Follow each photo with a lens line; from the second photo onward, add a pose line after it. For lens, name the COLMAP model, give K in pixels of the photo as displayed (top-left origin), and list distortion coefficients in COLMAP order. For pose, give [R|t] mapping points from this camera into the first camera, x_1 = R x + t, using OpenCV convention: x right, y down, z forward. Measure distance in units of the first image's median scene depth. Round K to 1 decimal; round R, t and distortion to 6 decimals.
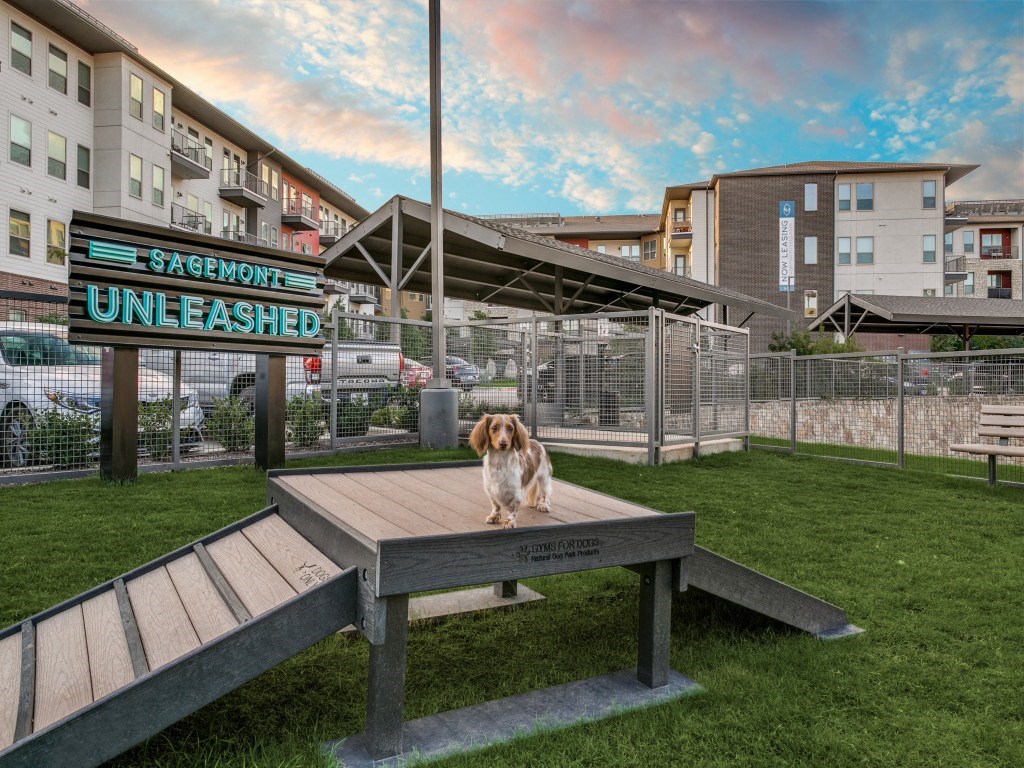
lens RADIAL K [[692.7, 0, 504.6], [0, 692.7, 380.9], [0, 0, 1]] dist [0.001081, -0.000761]
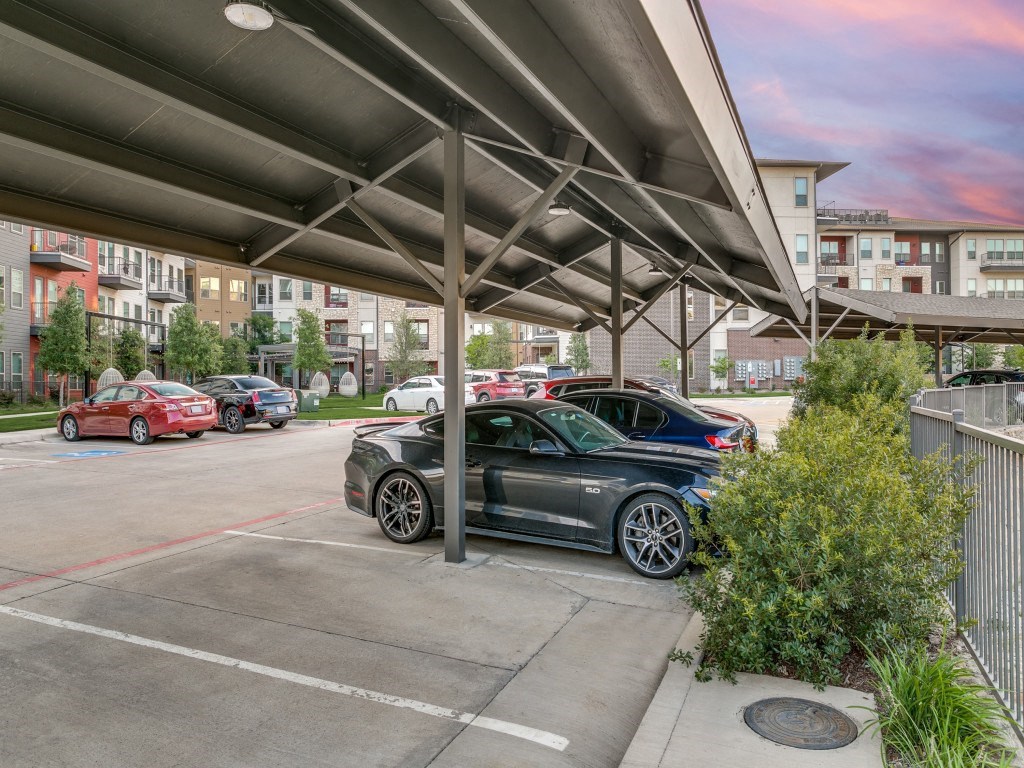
lens RADIAL K [[692.7, 0, 504.6], [0, 692.7, 380.9], [0, 0, 1]] dist [0.001081, -0.000761]
pose [[0.974573, -0.013223, 0.223681, 0.005187], [0.014402, 0.999890, -0.003642, -0.013944], [-0.223608, 0.006771, 0.974656, 0.174097]]
